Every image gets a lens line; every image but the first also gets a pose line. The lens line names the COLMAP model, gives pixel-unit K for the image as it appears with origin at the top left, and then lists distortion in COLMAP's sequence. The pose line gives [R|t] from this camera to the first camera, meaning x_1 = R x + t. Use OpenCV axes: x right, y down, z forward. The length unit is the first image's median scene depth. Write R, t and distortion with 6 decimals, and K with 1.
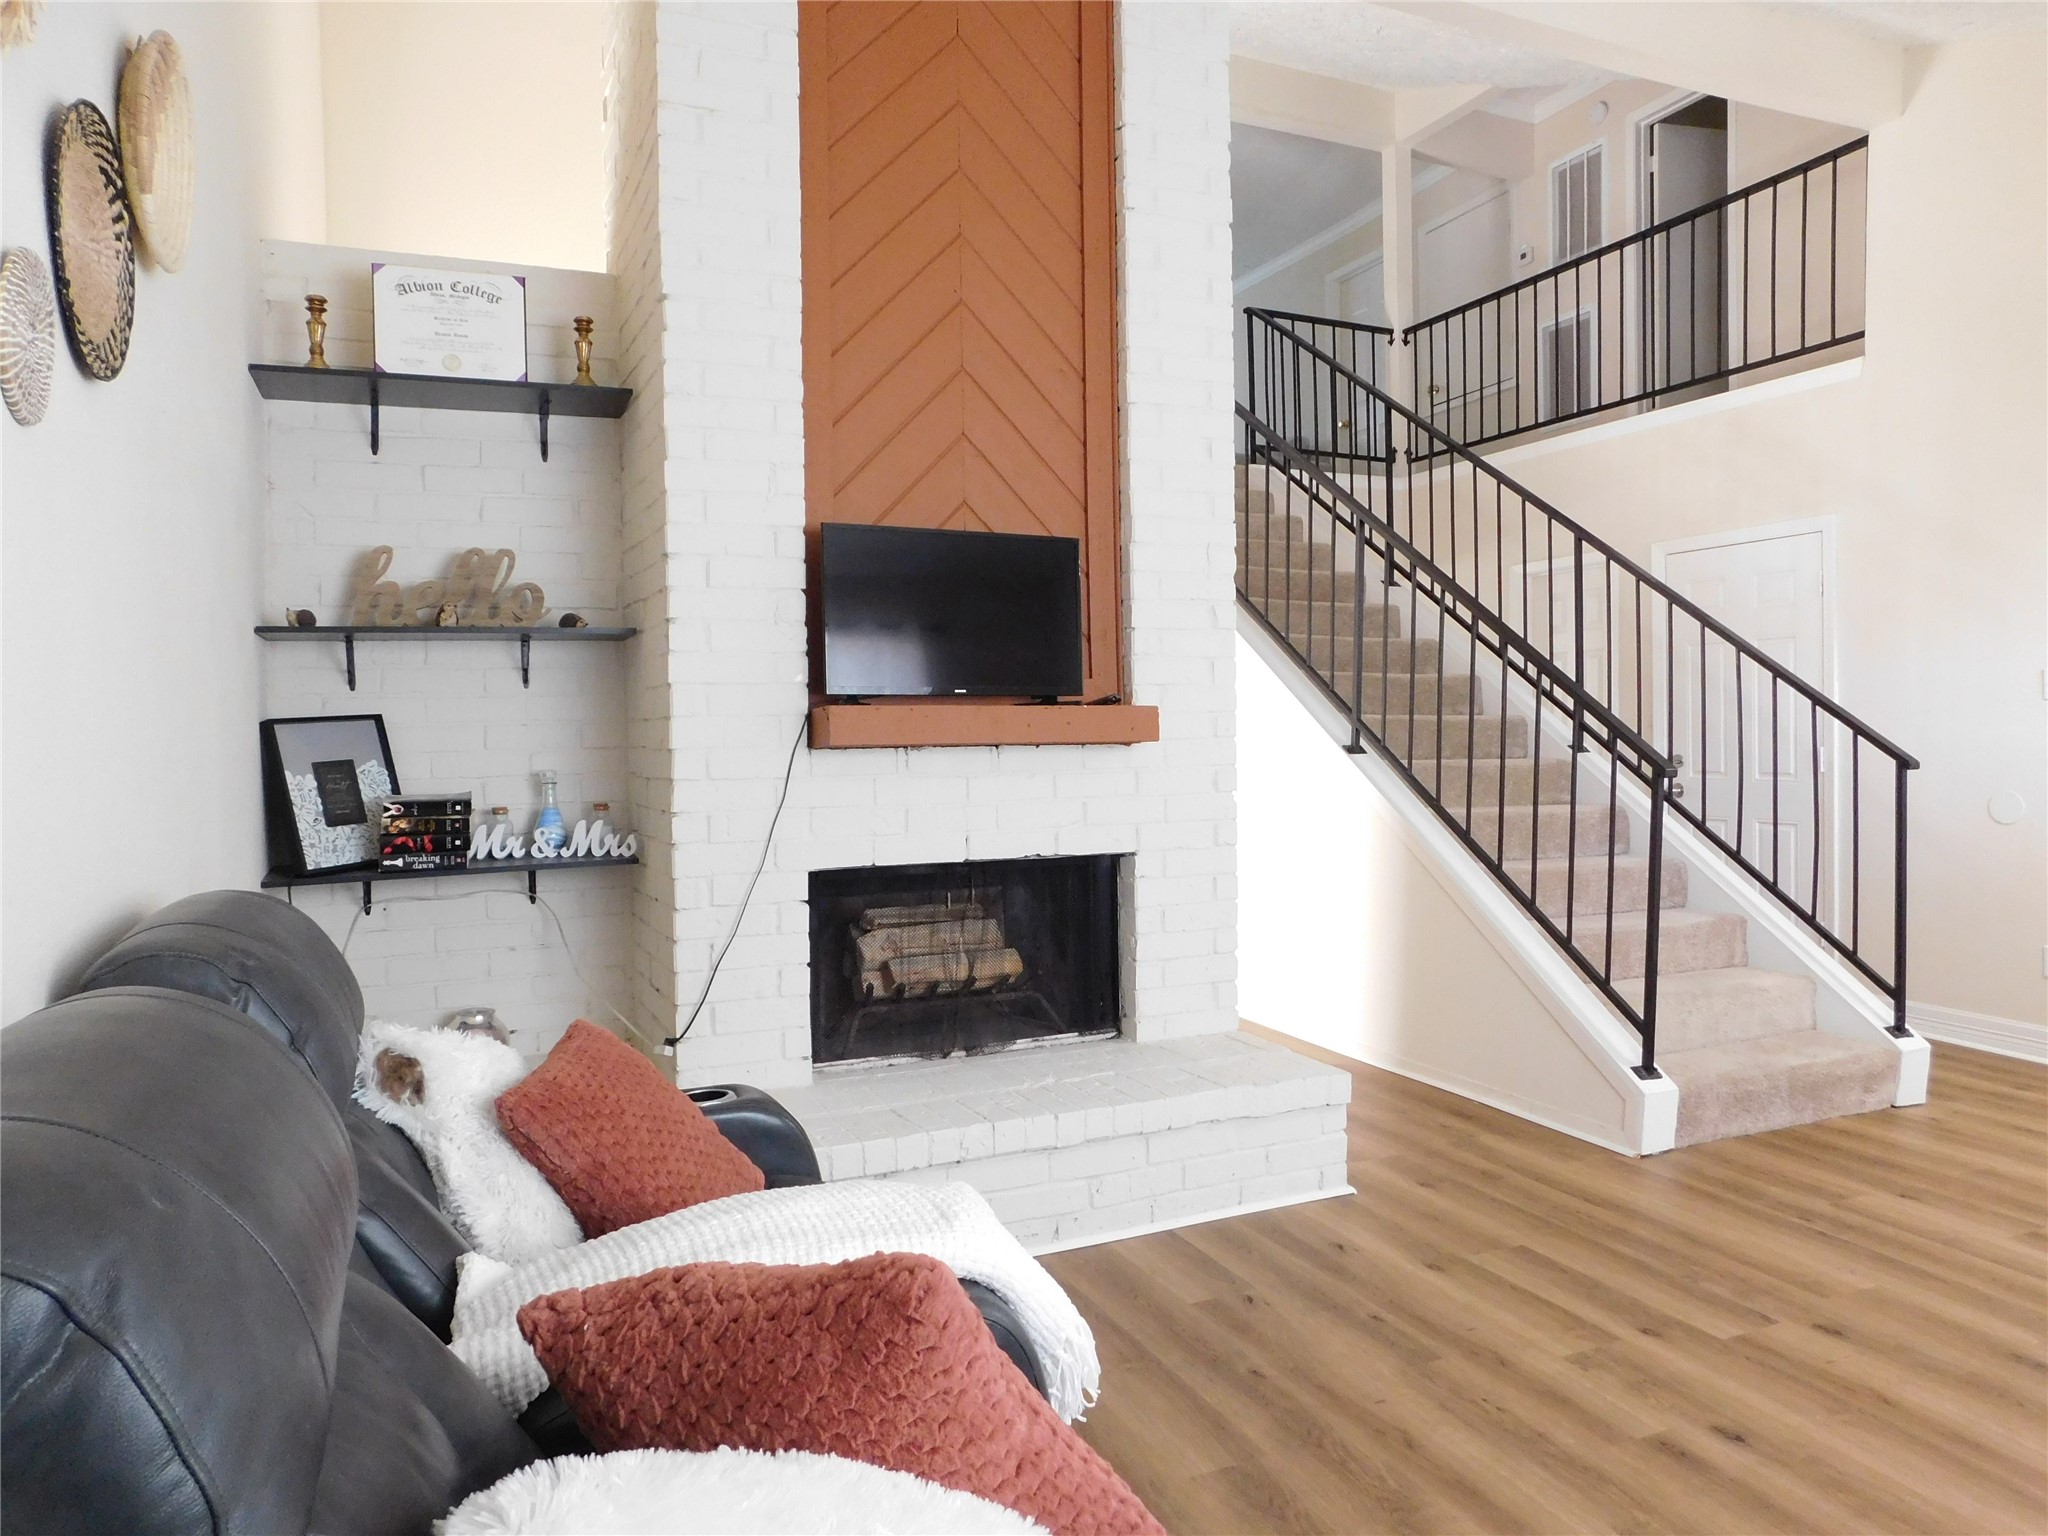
lens RADIAL K [[1353.1, 0, 1021.6], [0, 1353.1, 773.2], [0, 0, 1]] dist [-0.073974, 0.058661]
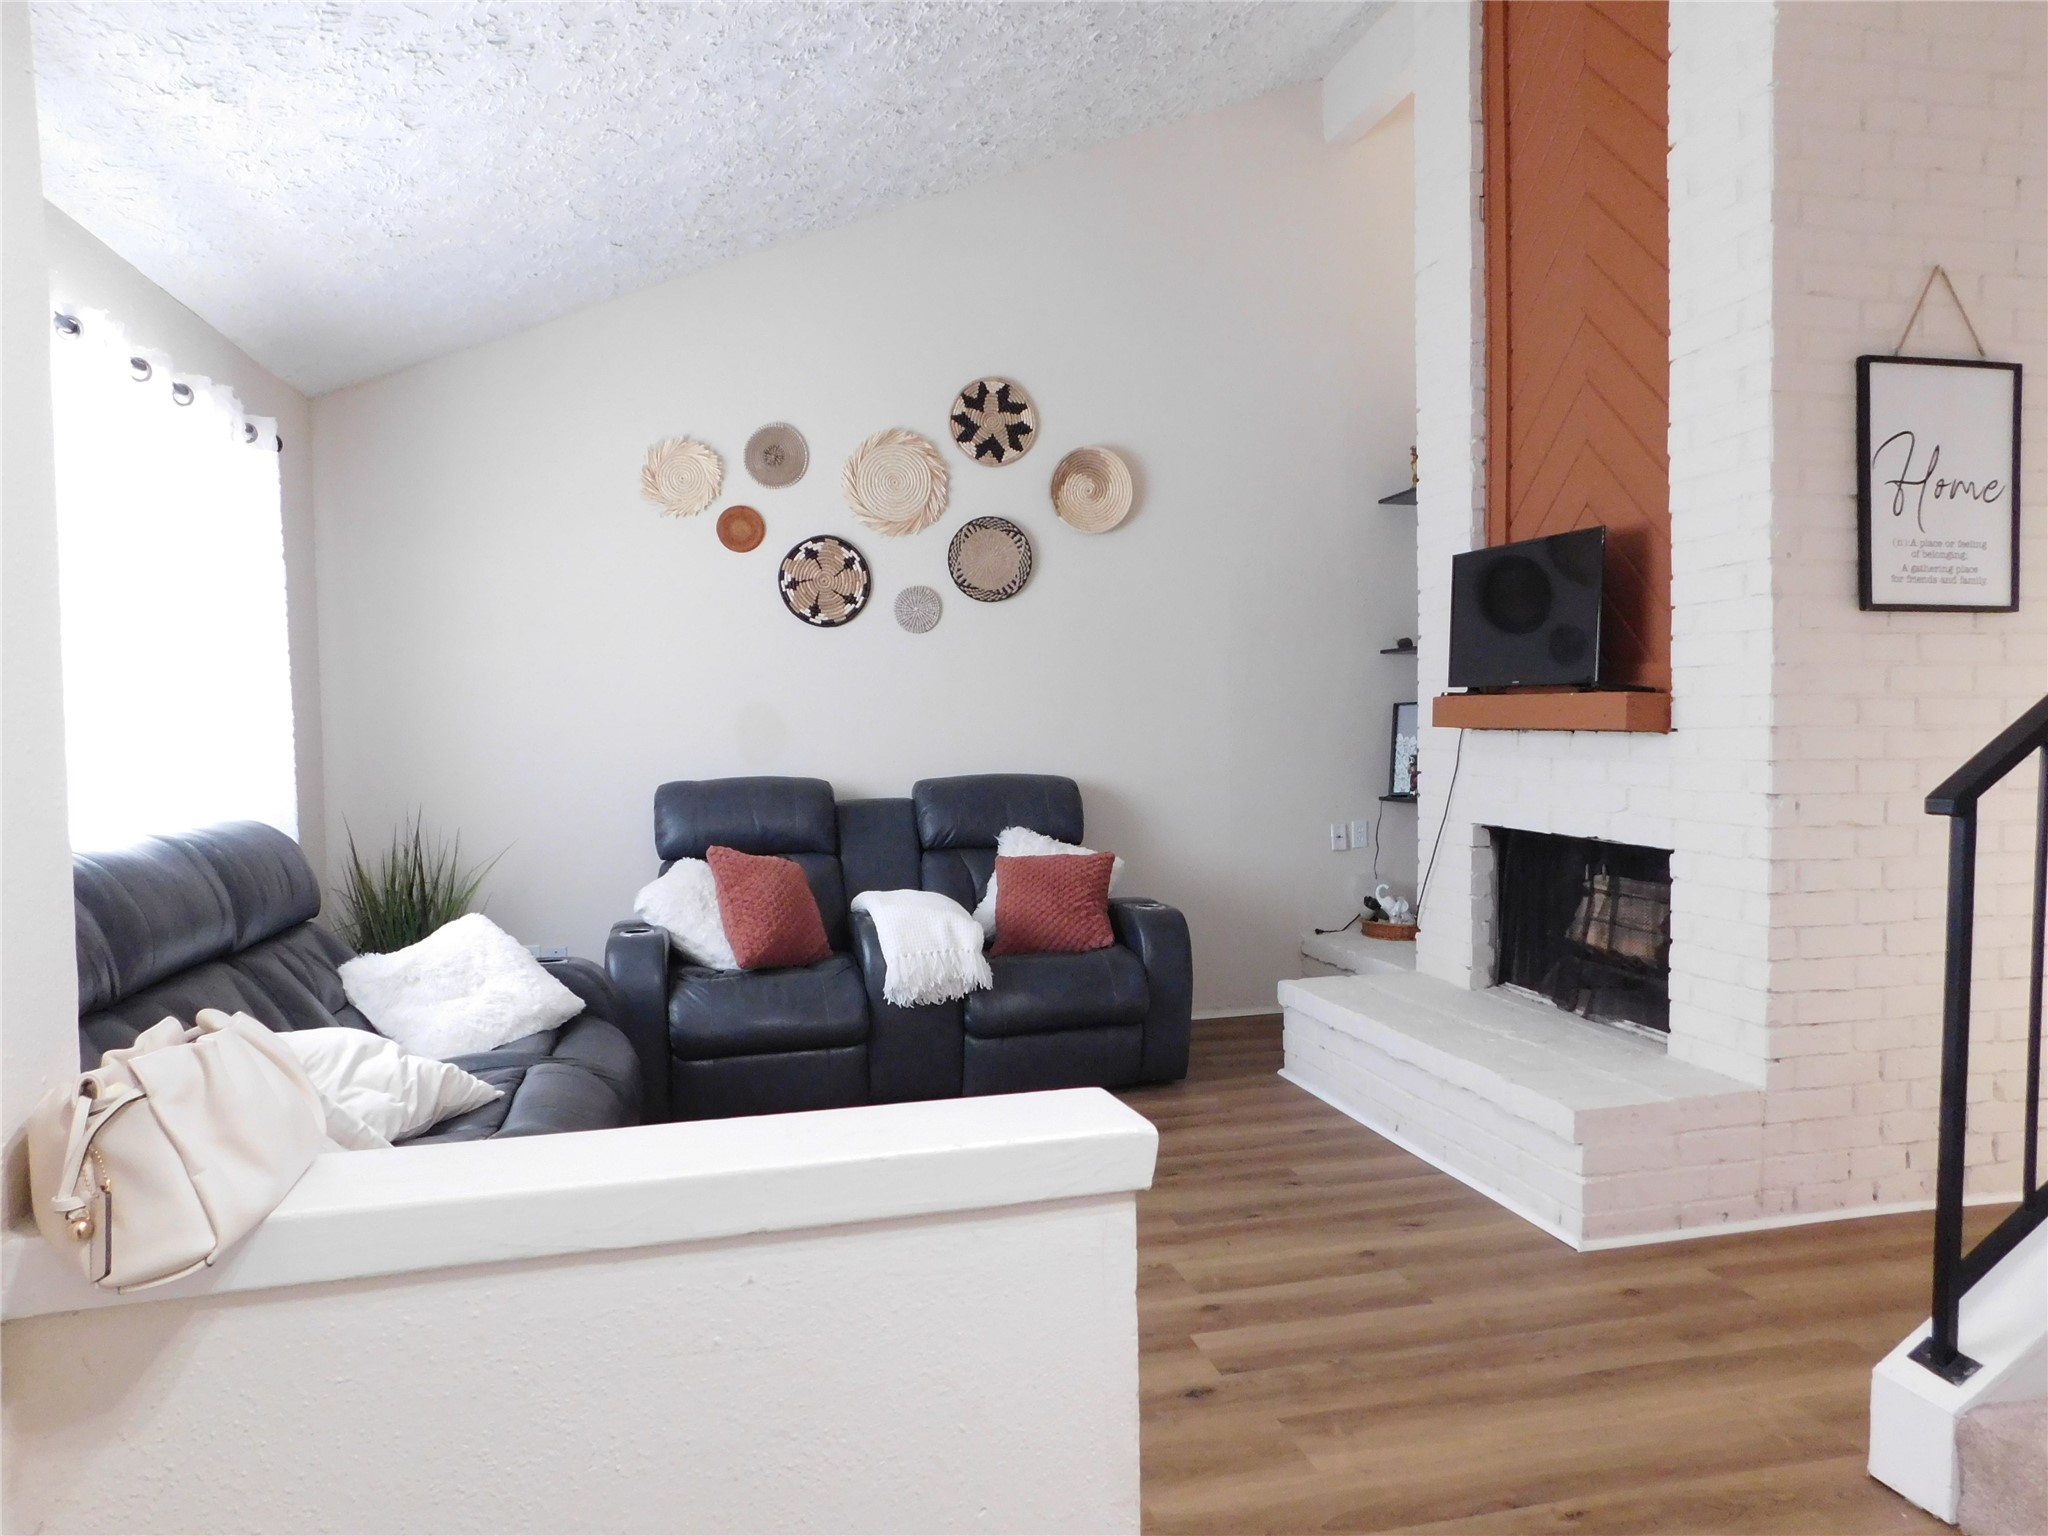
lens RADIAL K [[1367.2, 0, 1019.9], [0, 1367.2, 753.5], [0, 0, 1]] dist [-0.062631, 0.054194]
pose [[-0.173426, 0.043696, -0.983877, 1.346969], [-0.024096, 0.998528, 0.048594, -0.052686], [0.984552, 0.032134, -0.172118, 0.903553]]
